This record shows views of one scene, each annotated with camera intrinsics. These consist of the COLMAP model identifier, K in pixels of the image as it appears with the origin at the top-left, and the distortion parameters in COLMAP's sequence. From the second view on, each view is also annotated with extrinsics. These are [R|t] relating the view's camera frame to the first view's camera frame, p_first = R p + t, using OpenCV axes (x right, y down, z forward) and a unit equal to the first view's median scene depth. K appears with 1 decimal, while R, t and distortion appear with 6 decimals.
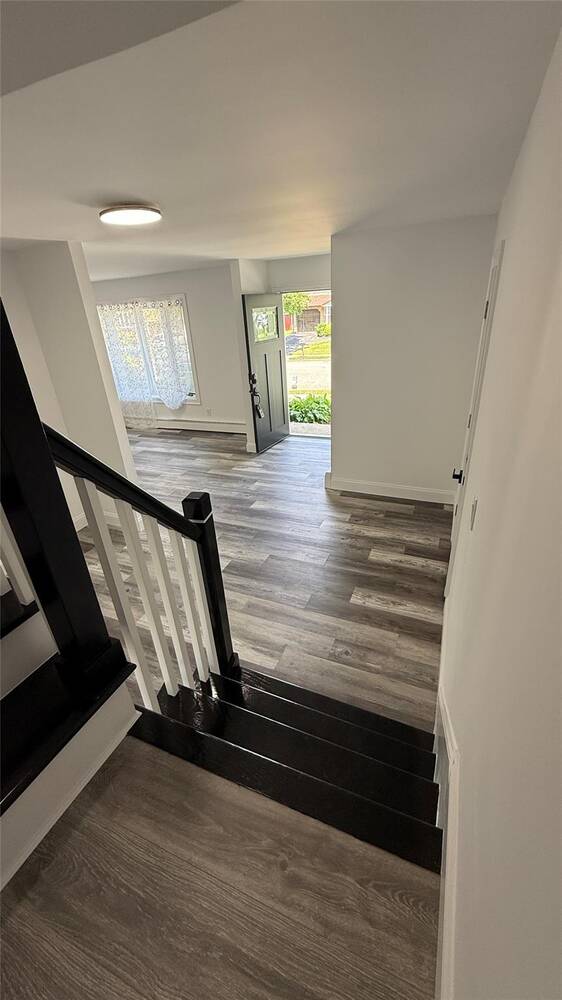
lens RADIAL K [[393.1, 0, 281.0], [0, 393.1, 500.0], [0, 0, 1]] dist [-0.002005, -0.000086]
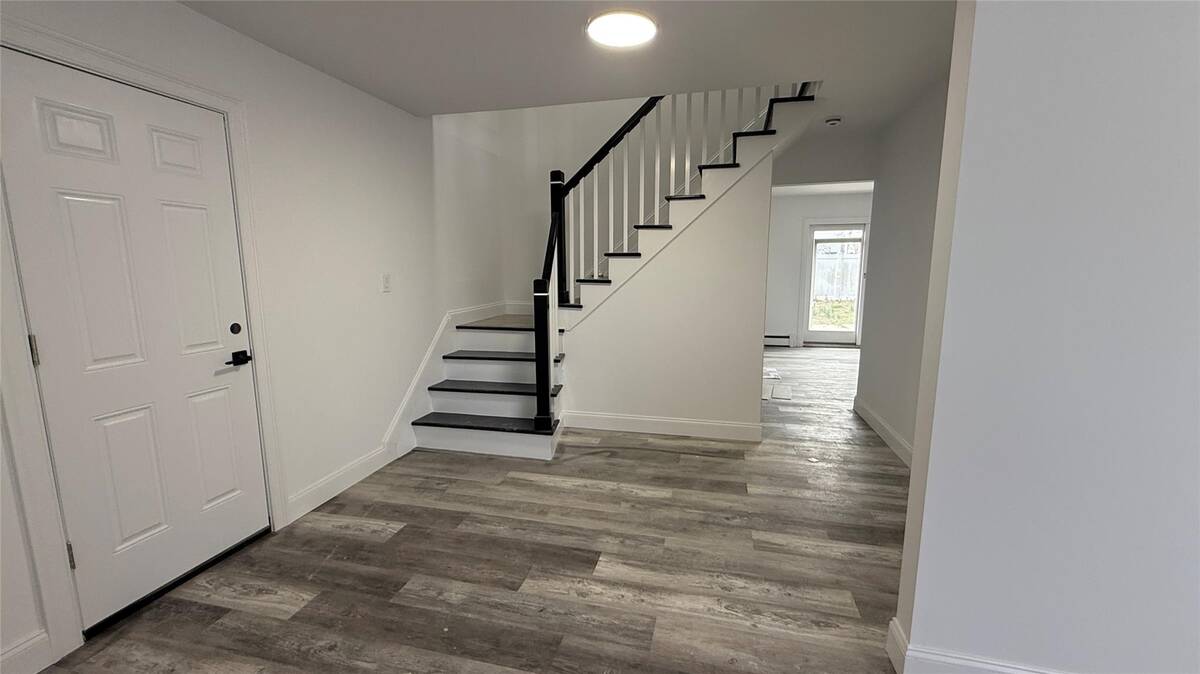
lens RADIAL K [[479.3, 0, 598.7], [0, 479.3, 340.5], [0, 0, 1]] dist [-0.000620, -0.000129]
pose [[-0.985663, 0.083186, -0.146797, -0.089146], [-0.015964, 0.820141, 0.571939, -0.618986], [0.167971, 0.566083, -0.807054, 1.794248]]
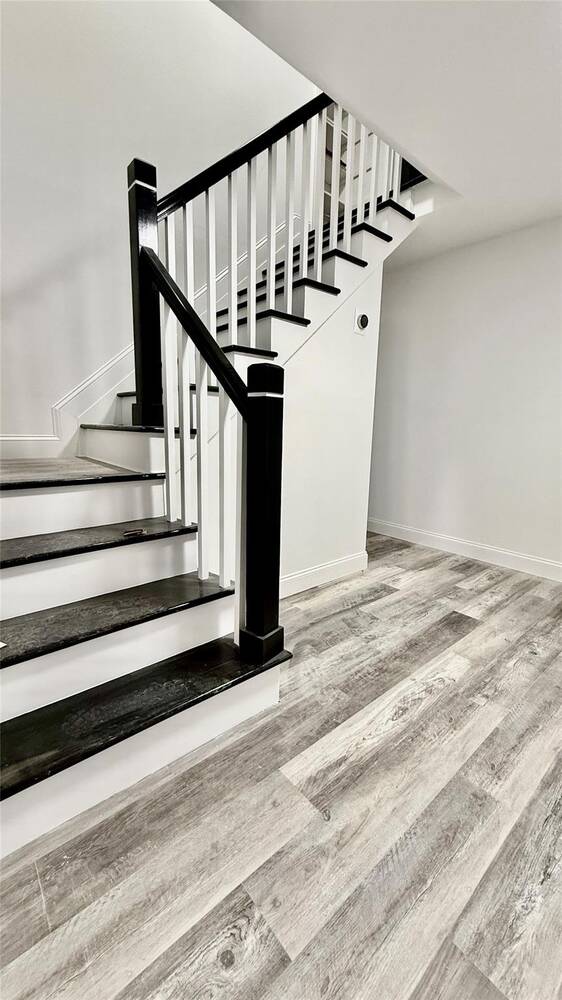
lens RADIAL K [[399.4, 0, 283.8], [0, 399.4, 498.5], [0, 0, 1]] dist [-0.000620, -0.000129]
pose [[-0.444486, 0.211033, -0.870573, 0.344603], [-0.387337, 0.831026, 0.399208, -0.085721], [0.807715, 0.514647, -0.287638, 0.897368]]
